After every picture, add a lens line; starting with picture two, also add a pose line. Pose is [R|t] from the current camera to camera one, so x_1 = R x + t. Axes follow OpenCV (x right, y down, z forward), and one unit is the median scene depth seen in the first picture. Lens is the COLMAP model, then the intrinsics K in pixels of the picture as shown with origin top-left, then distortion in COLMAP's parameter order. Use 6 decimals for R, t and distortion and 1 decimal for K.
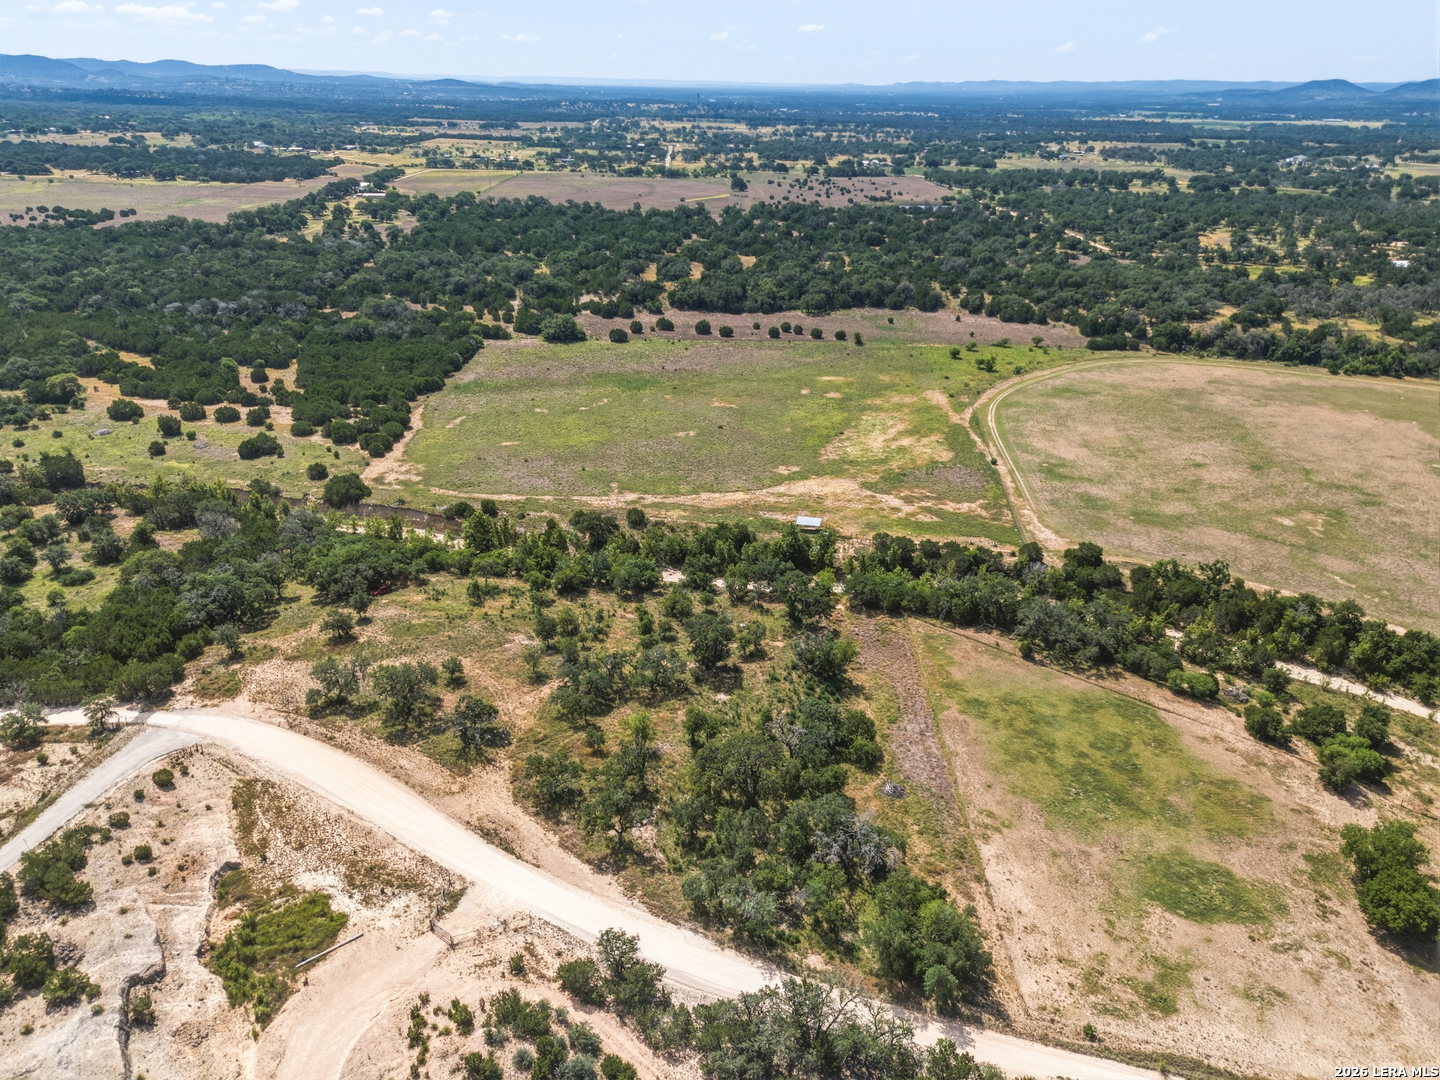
lens RADIAL K [[1068.8, 0, 713.3], [0, 1068.8, 539.7], [0, 0, 1]] dist [0.069913, -0.053758]
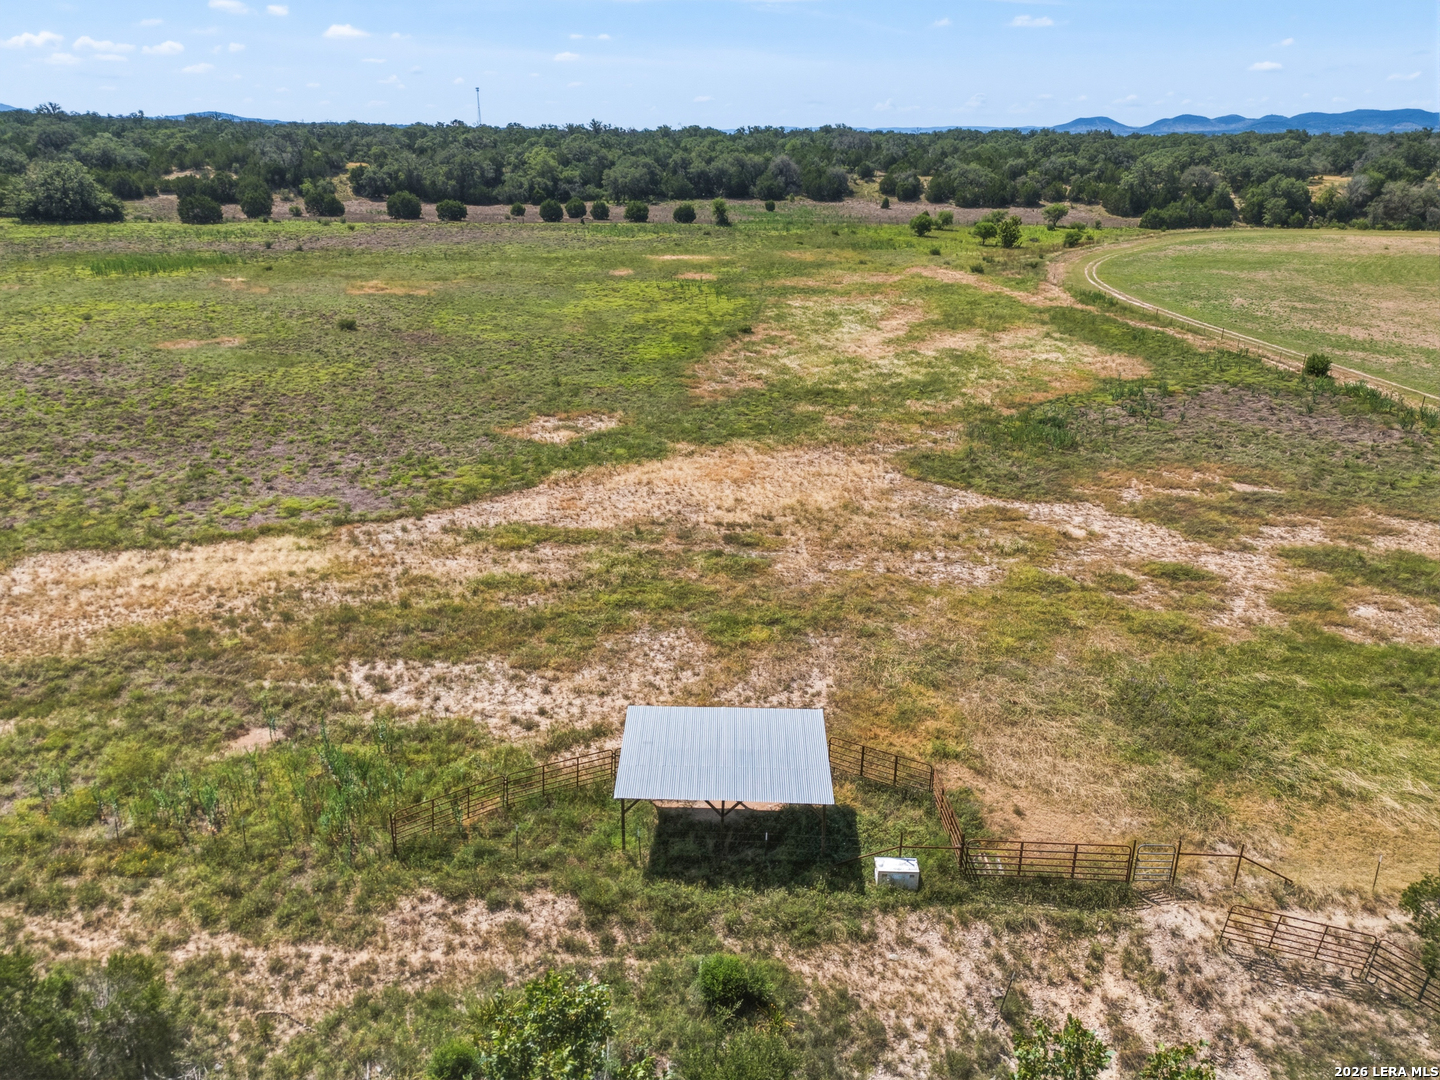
lens RADIAL K [[1068.8, 0, 713.3], [0, 1068.8, 539.7], [0, 0, 1]] dist [0.069913, -0.053758]
pose [[0.984723, -0.065414, 0.161374, 0.062729], [0.071849, 0.996824, -0.034358, -0.031858], [-0.158614, 0.045427, 0.986295, 0.784518]]
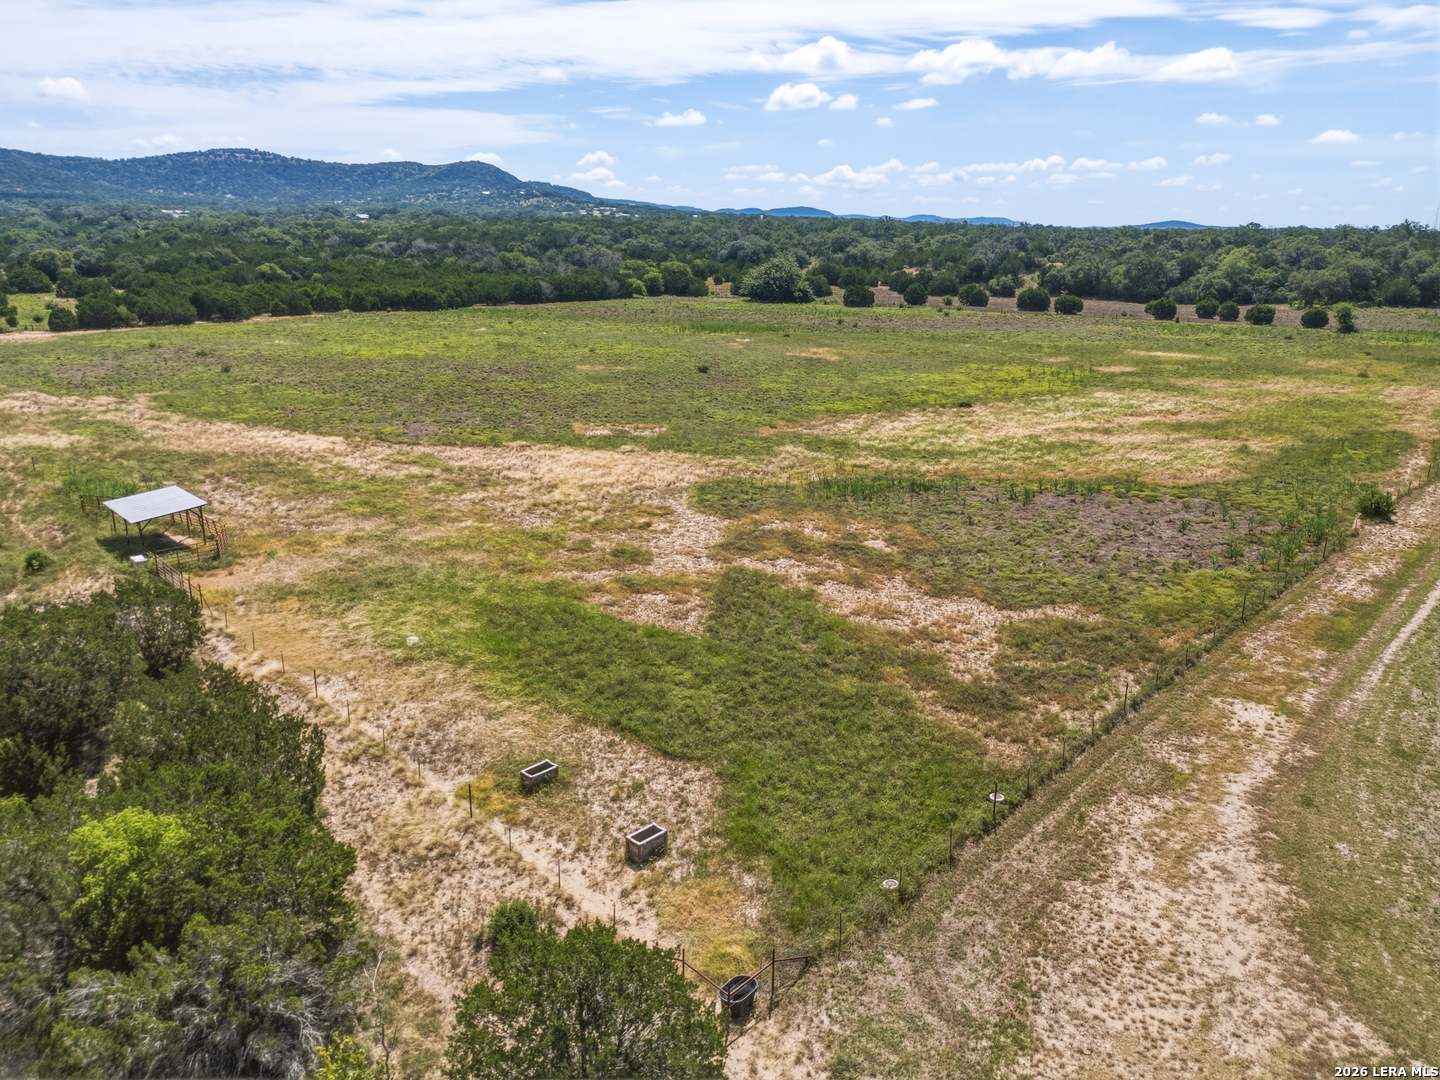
lens RADIAL K [[1068.8, 0, 713.3], [0, 1068.8, 539.7], [0, 0, 1]] dist [0.069913, -0.053758]
pose [[0.804152, 0.161047, -0.572191, 0.290791], [-0.233820, 0.970700, -0.055399, -0.022287], [0.546504, 0.178339, 0.818247, 0.769989]]
